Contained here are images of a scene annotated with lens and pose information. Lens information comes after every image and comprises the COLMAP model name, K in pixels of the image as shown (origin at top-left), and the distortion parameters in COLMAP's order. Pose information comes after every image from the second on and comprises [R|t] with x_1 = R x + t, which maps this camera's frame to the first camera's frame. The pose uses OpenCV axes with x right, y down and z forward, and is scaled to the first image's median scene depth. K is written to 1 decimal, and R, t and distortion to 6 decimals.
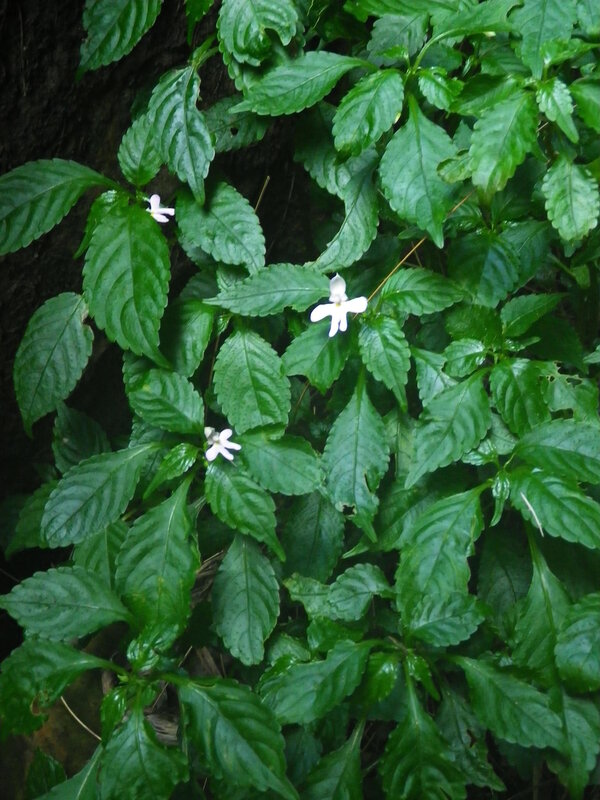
lens RADIAL K [[1240.2, 0, 296.6], [0, 1240.2, 376.1], [0, 0, 1]] dist [0.006894, 0.013439]
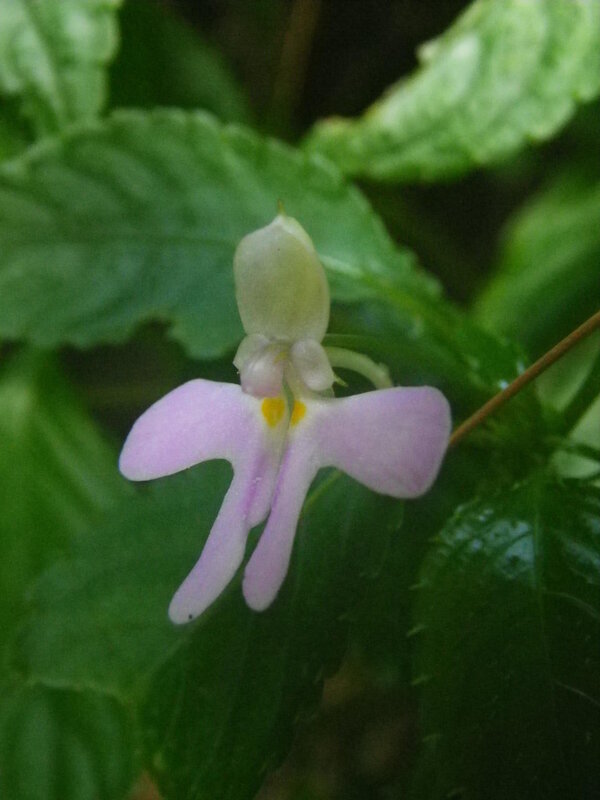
lens RADIAL K [[1233.8, 0, 300.0], [0, 1233.8, 400.0], [0, 0, 1]] dist [0.025453, -0.005109]
pose [[0.959033, 0.164570, -0.230591, 0.066641], [-0.134310, 0.980801, 0.141389, -0.075161], [0.249432, -0.104626, 0.962724, 0.796377]]
